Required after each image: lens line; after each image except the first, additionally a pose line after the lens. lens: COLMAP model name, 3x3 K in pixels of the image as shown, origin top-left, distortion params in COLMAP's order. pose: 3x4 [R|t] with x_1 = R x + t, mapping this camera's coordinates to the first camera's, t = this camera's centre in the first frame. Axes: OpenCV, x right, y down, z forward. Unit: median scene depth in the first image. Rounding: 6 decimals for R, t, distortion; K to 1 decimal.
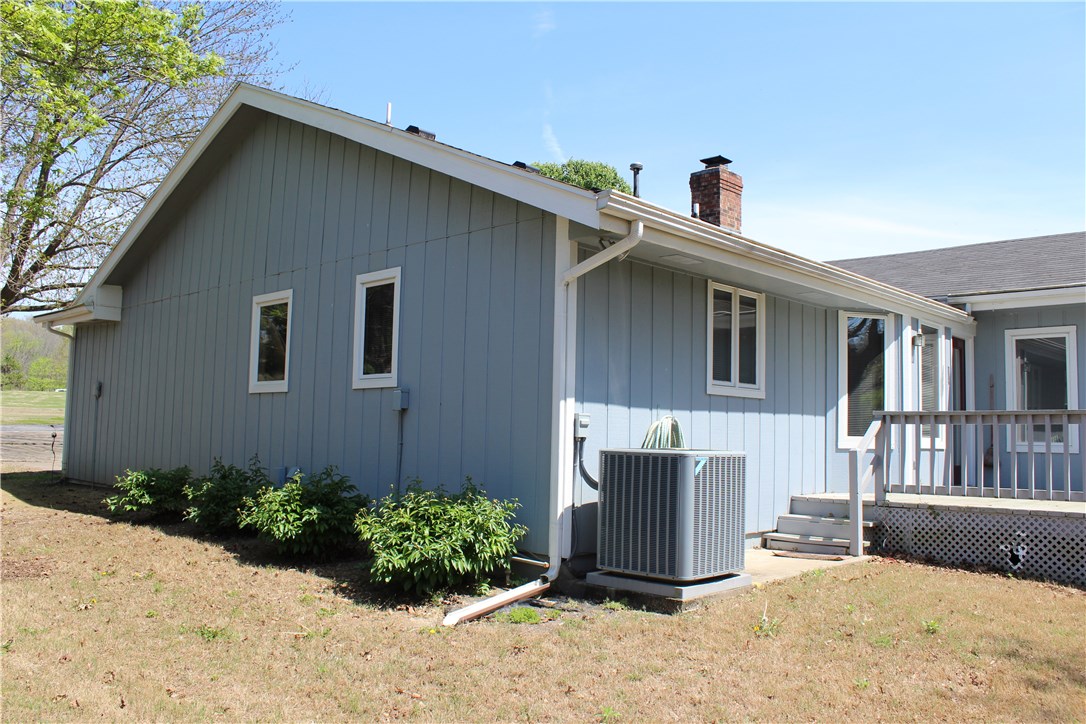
lens RADIAL K [[915.3, 0, 545.1], [0, 915.3, 359.0], [0, 0, 1]] dist [-0.174576, 0.159654]
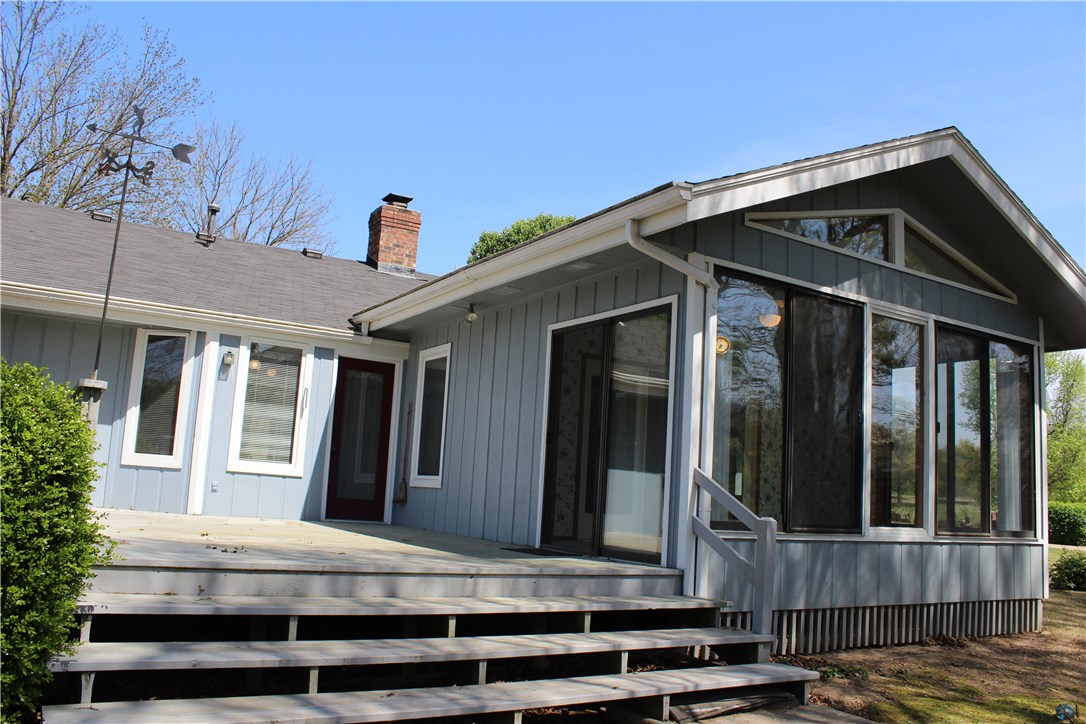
lens RADIAL K [[915.3, 0, 545.1], [0, 915.3, 359.0], [0, 0, 1]] dist [-0.174576, 0.159654]
pose [[0.964669, -0.004864, -0.263420, 0.632520], [-0.011738, 0.998043, -0.061413, 0.024804], [0.263204, 0.062335, 0.962724, 0.054090]]
